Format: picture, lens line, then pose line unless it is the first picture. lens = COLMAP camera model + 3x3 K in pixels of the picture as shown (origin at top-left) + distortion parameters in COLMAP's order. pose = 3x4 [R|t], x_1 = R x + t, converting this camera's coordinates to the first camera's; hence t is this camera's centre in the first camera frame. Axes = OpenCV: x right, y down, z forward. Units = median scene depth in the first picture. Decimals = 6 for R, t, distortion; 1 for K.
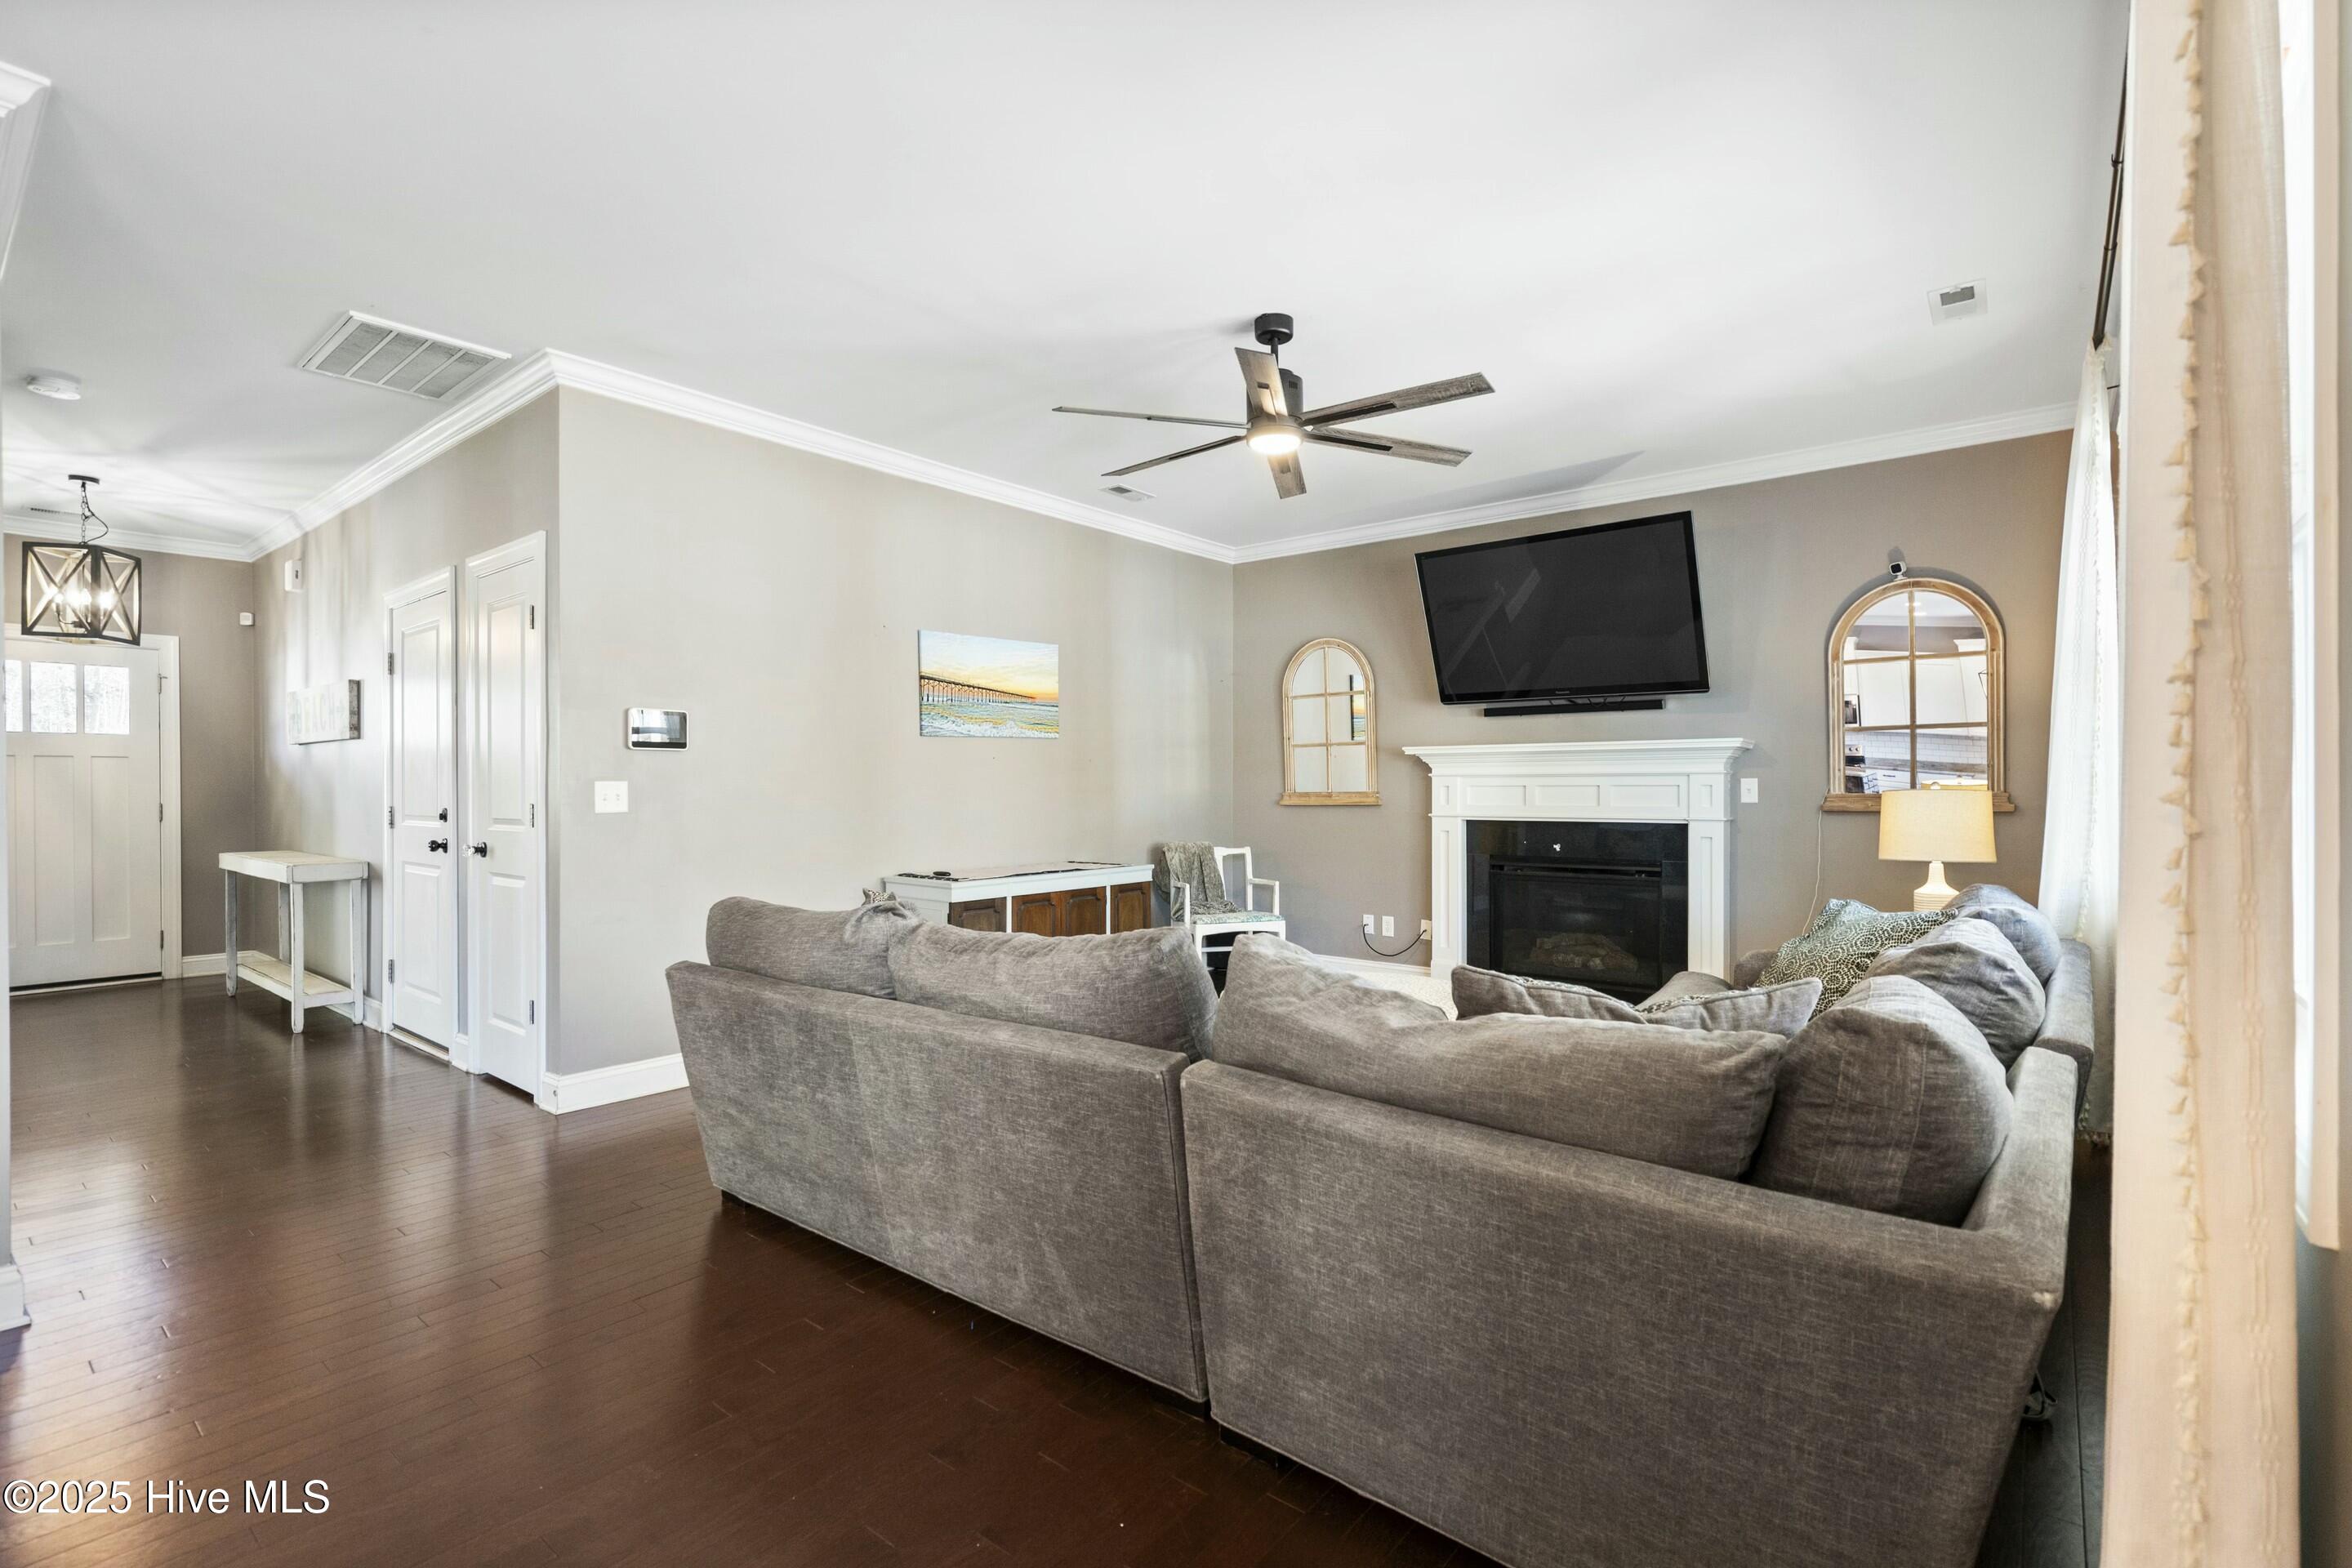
lens RADIAL K [[1060.8, 0, 1180.6], [0, 1060.8, 793.4], [0, 0, 1]] dist [-0.006539, 0.001895]
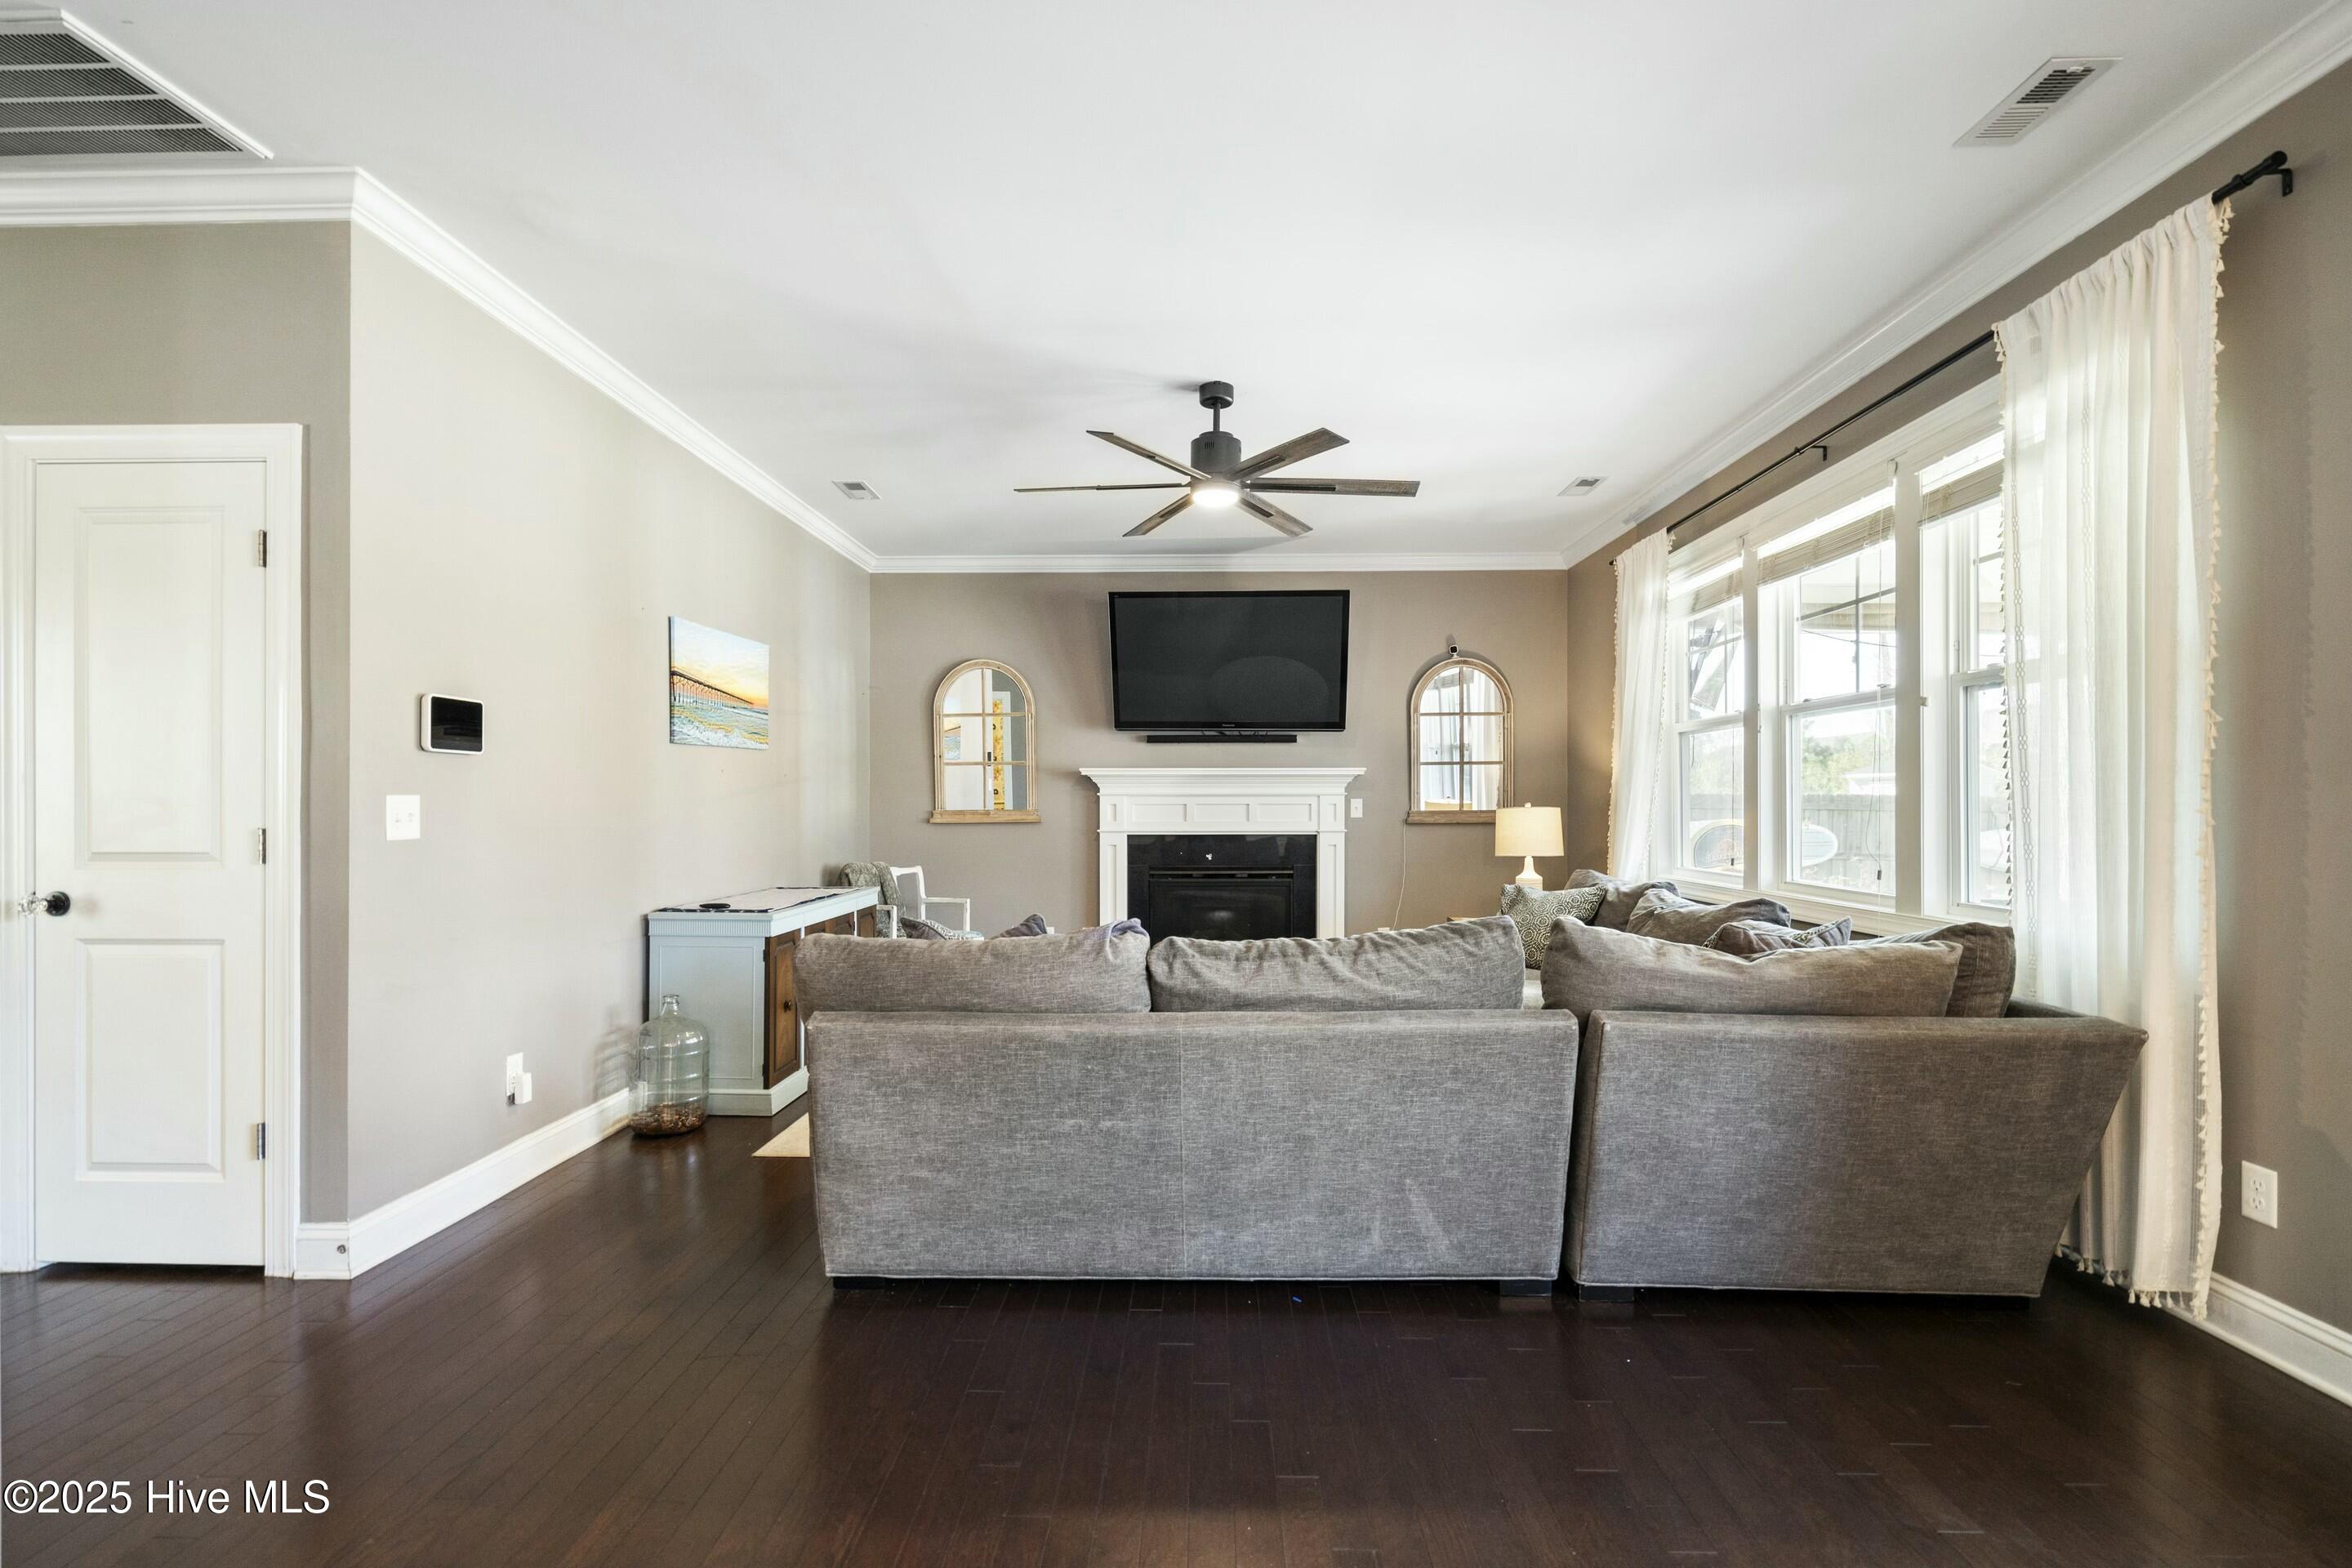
lens RADIAL K [[1060.8, 0, 1179.2], [0, 1060.8, 811.8], [0, 0, 1]] dist [-0.006539, 0.001895]
pose [[0.797111, -0.002305, 0.603828, -0.458132], [0.002468, 0.999997, 0.000559, 0.000353], [-0.603828, 0.001044, 0.797114, 0.099002]]
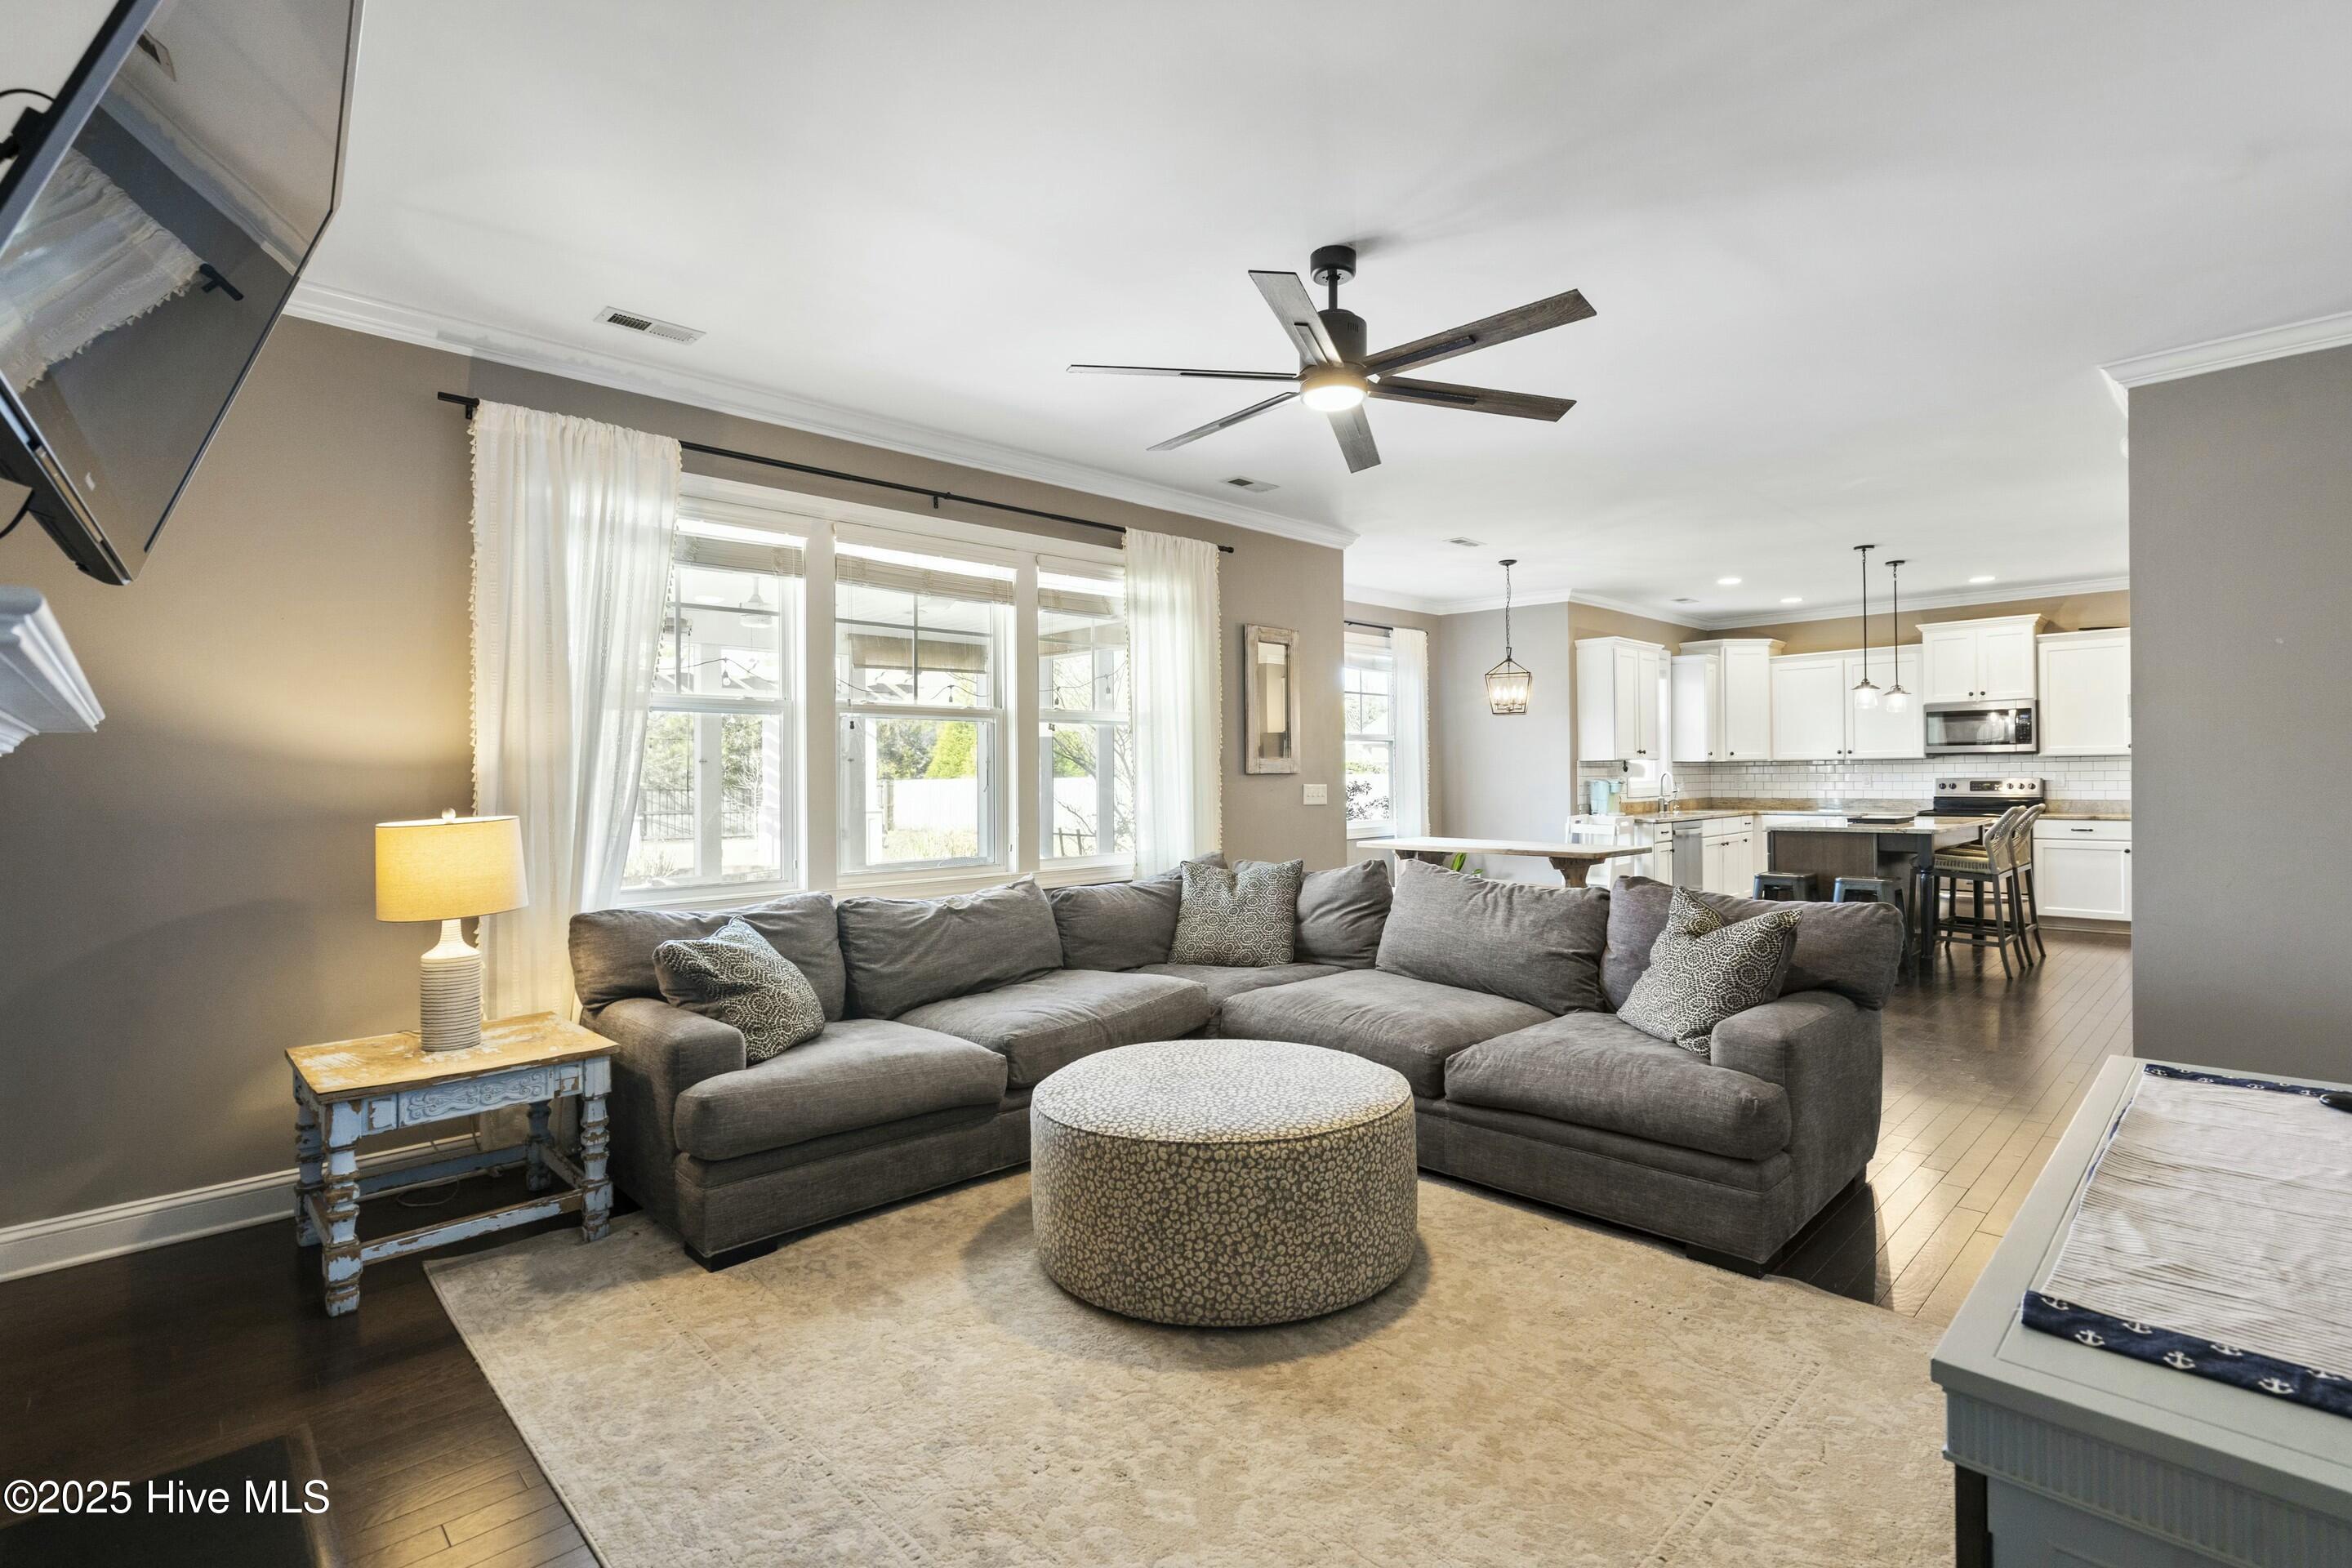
lens RADIAL K [[1060.8, 0, 1197.0], [0, 1060.8, 781.0], [0, 0, 1]] dist [-0.006539, 0.001895]
pose [[-0.992169, 0.011878, 0.124334, 0.074393], [0.013372, 0.999848, 0.011186, -0.026011], [-0.124182, 0.012761, -0.992177, 1.378604]]
